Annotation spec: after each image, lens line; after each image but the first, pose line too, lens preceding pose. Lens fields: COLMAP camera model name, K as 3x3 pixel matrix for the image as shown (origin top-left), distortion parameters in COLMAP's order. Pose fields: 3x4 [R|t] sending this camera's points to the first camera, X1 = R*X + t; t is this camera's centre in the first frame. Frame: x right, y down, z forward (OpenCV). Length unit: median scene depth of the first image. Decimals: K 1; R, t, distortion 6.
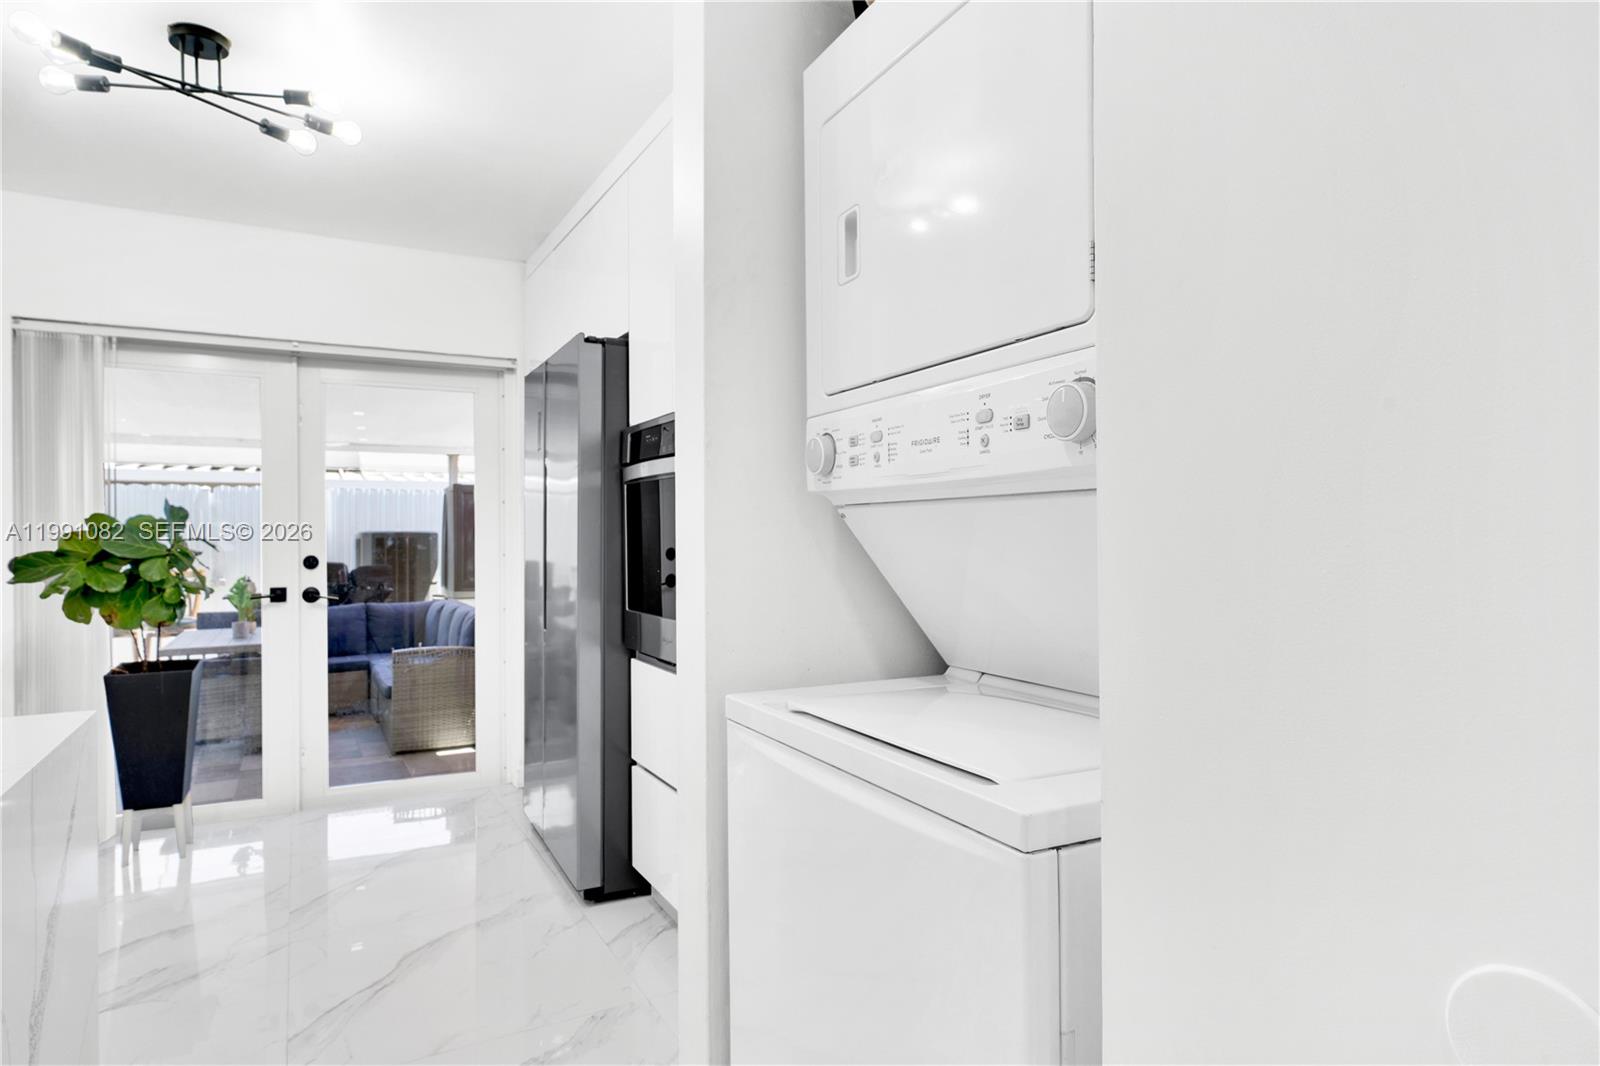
lens RADIAL K [[888.6, 0, 758.9], [0, 888.6, 531.6], [0, 0, 1]] dist [0.002994, 0.000125]
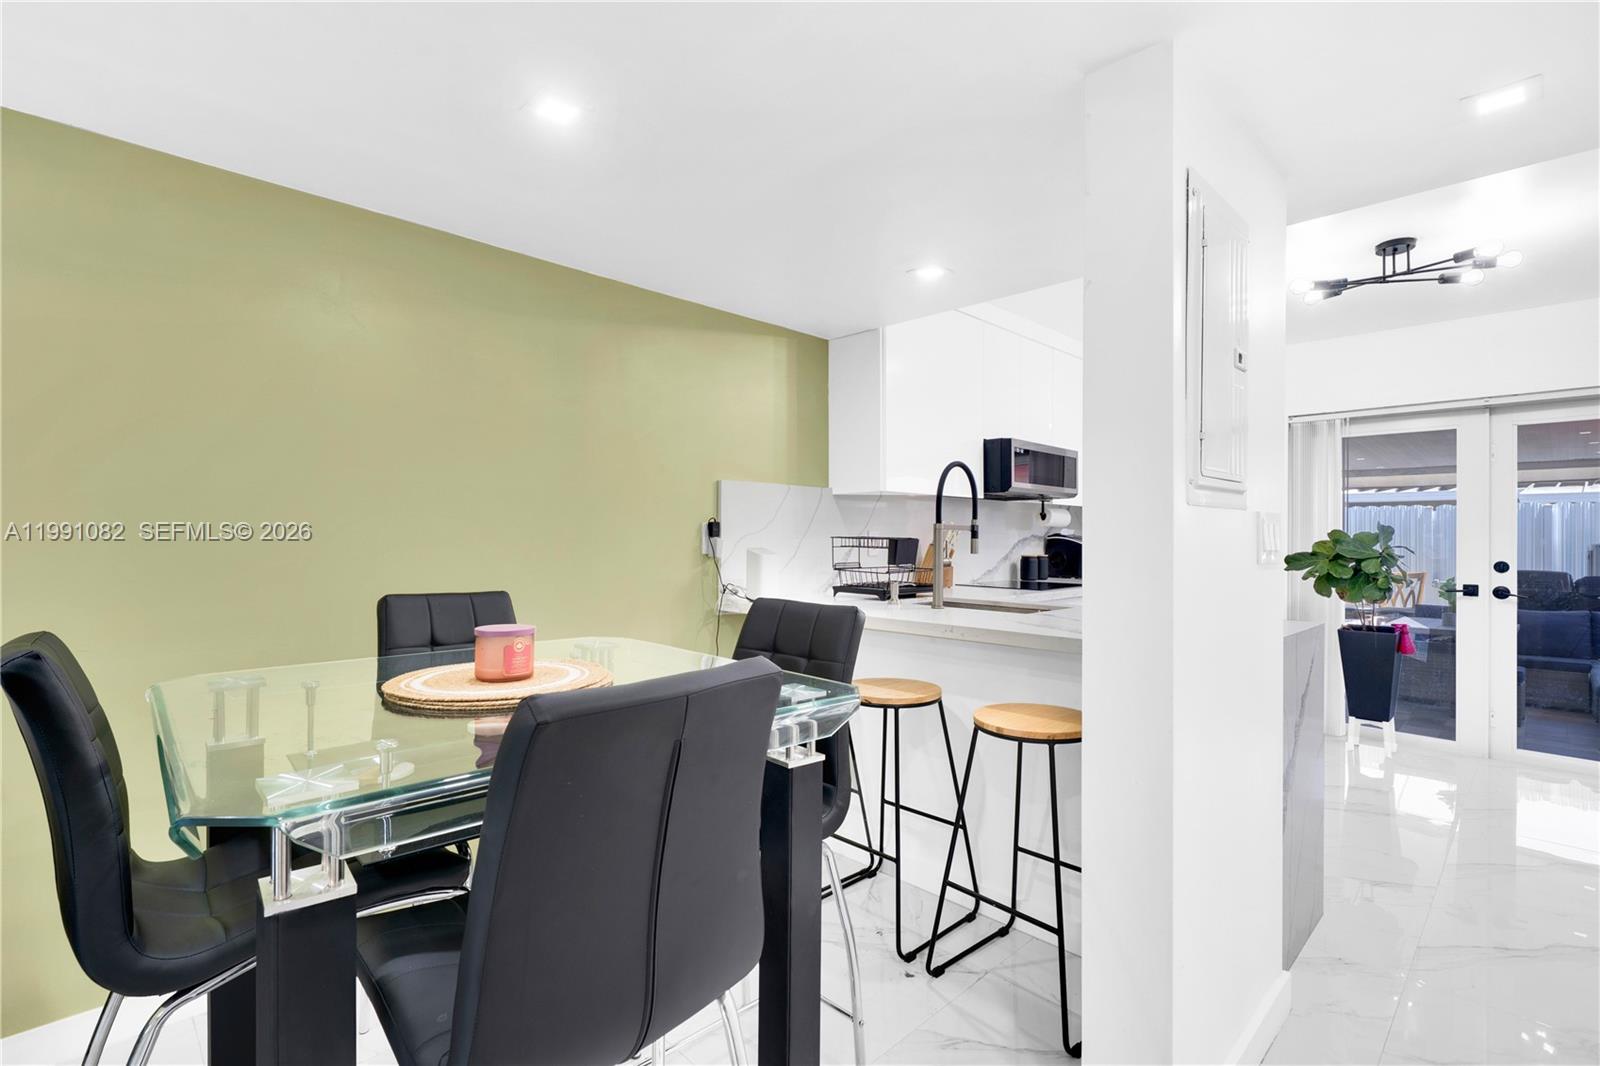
lens RADIAL K [[725.0, 0, 804.4], [0, 725.0, 535.5], [0, 0, 1]] dist [-0.002393, -0.000186]
pose [[0.283634, 0.003753, -0.958925, 0.253928], [-0.010509, 0.999944, 0.000806, -0.001162], [0.958875, 0.009849, 0.283658, -0.310383]]
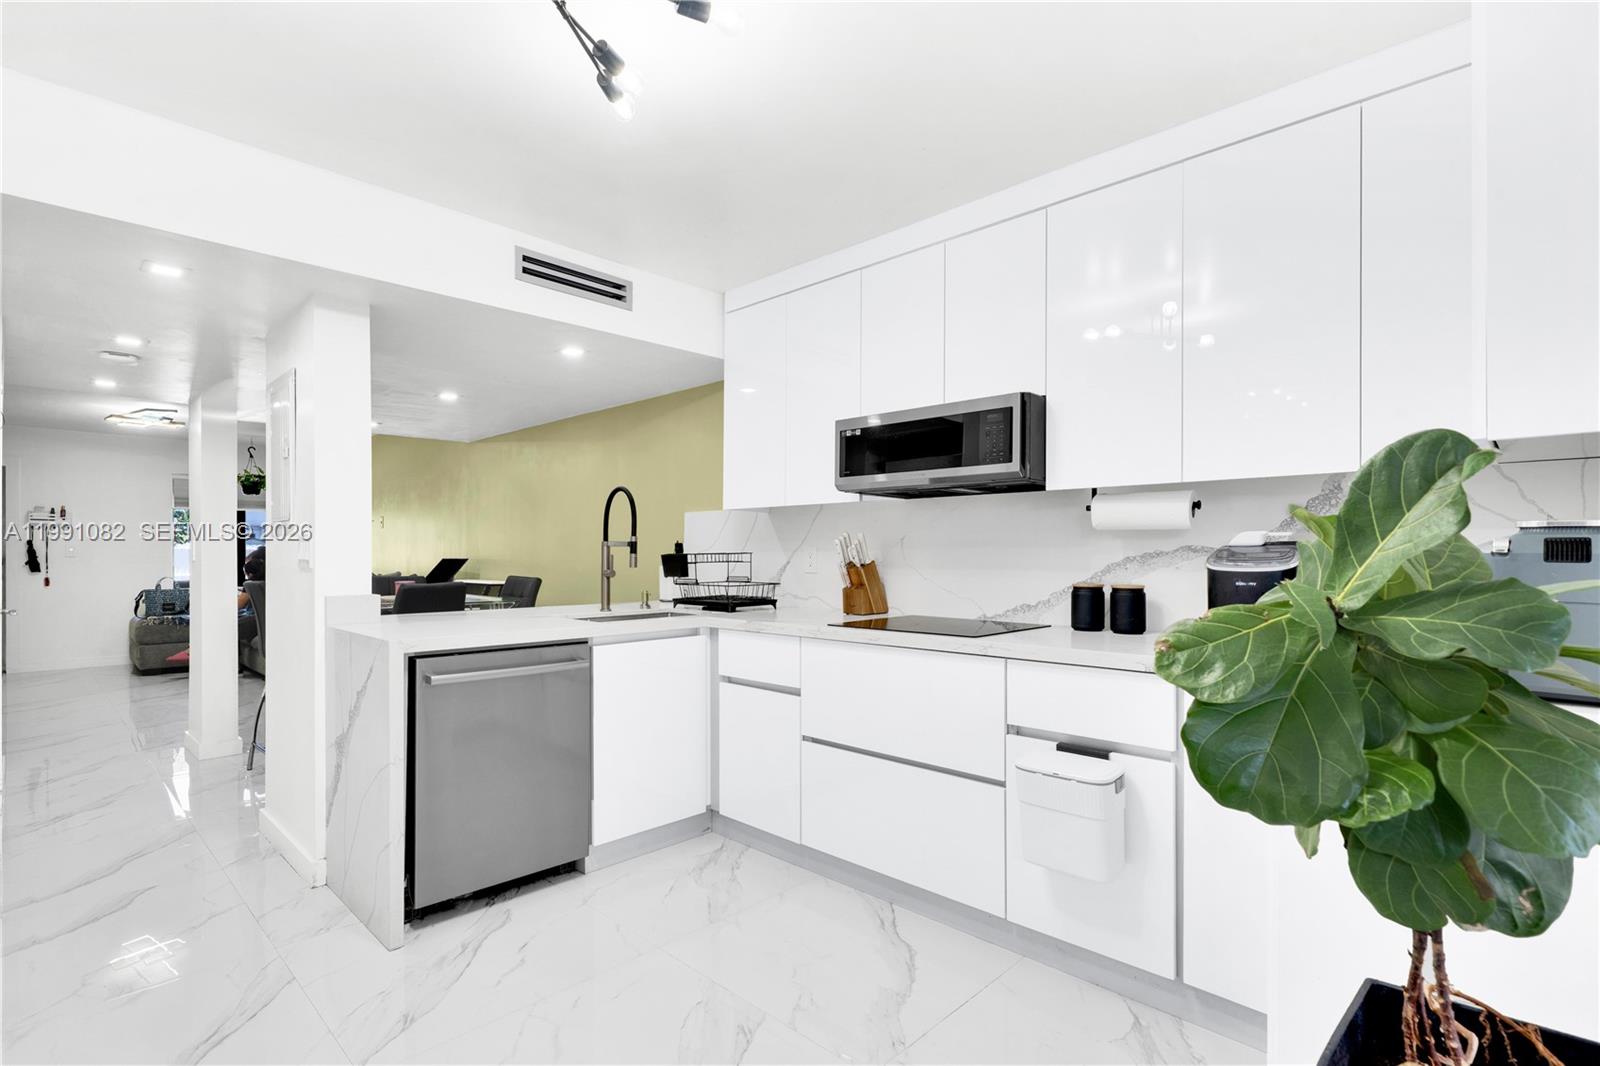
lens RADIAL K [[742.2, 0, 779.5], [0, 742.2, 554.4], [0, 0, 1]] dist [0.001201, 0.000593]
pose [[-0.947476, 0.003169, -0.319812, -0.416661], [0.001408, 0.999983, 0.005736, -0.003081], [0.319824, 0.004984, -0.947464, 1.170866]]
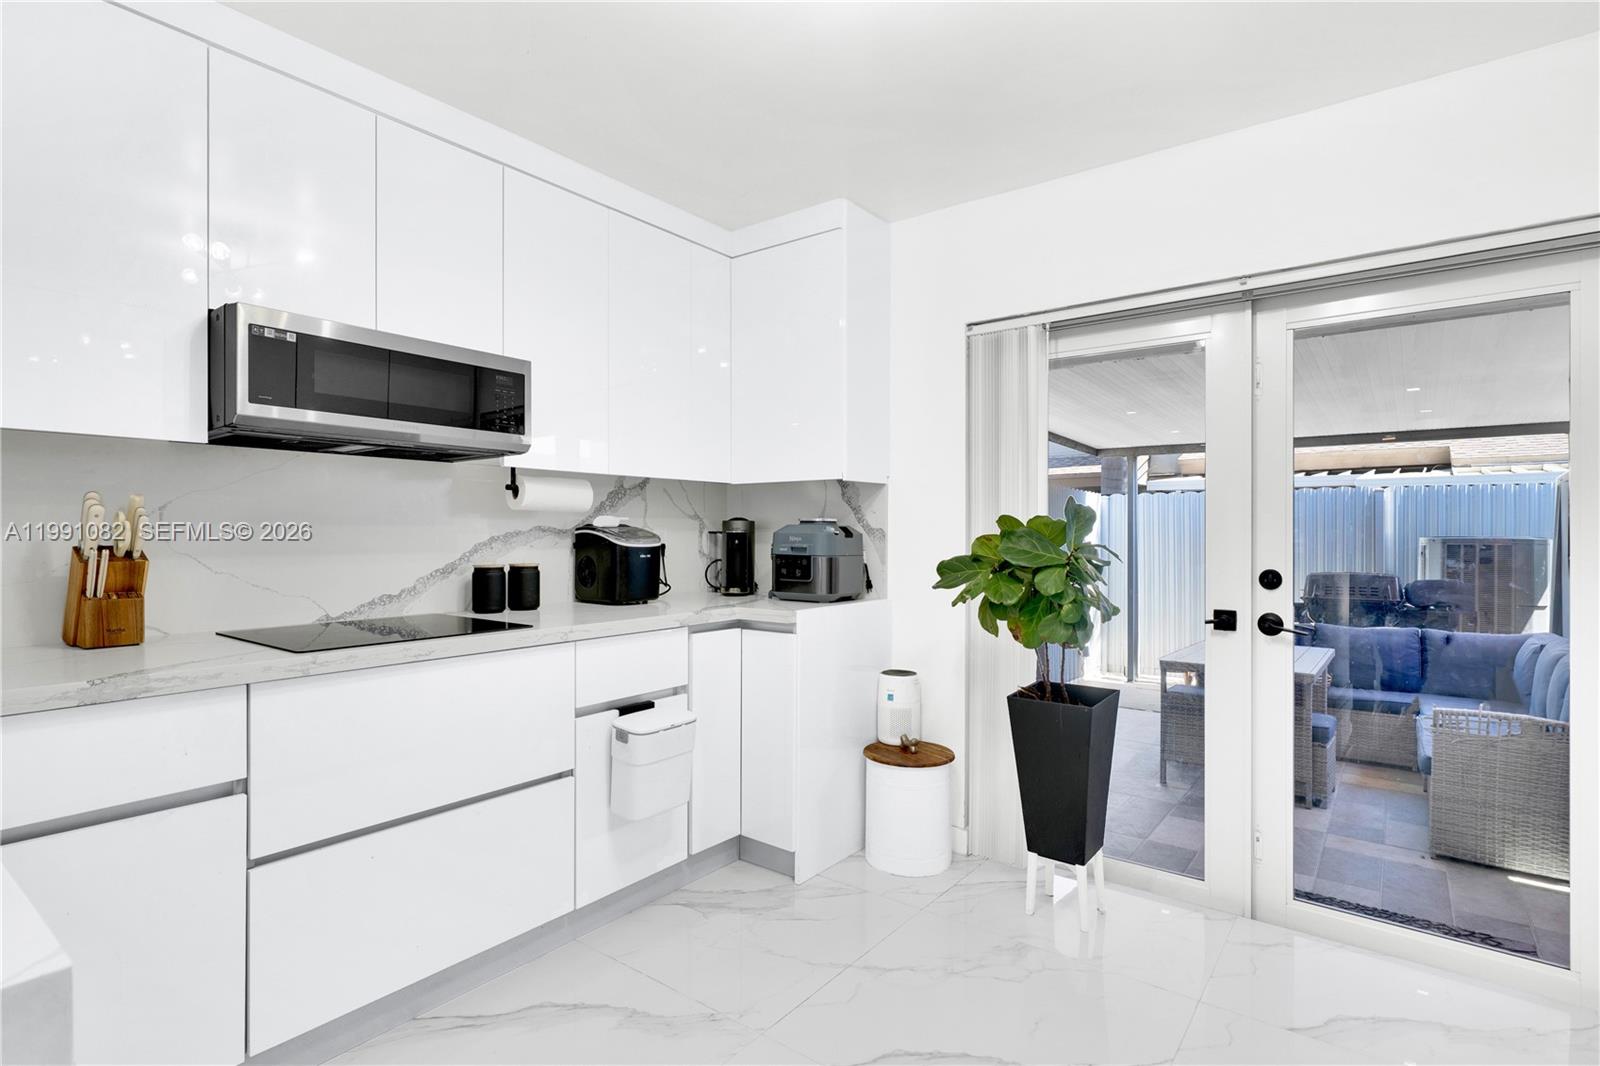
lens RADIAL K [[772.1, 0, 824.0], [0, 772.1, 535.6], [0, 0, 1]] dist [0.002562, 0.000174]
pose [[0.431067, 0.007178, -0.902292, -0.111777], [-0.006552, 0.999967, 0.004825, -0.002485], [0.902296, 0.003832, 0.431099, 0.488054]]
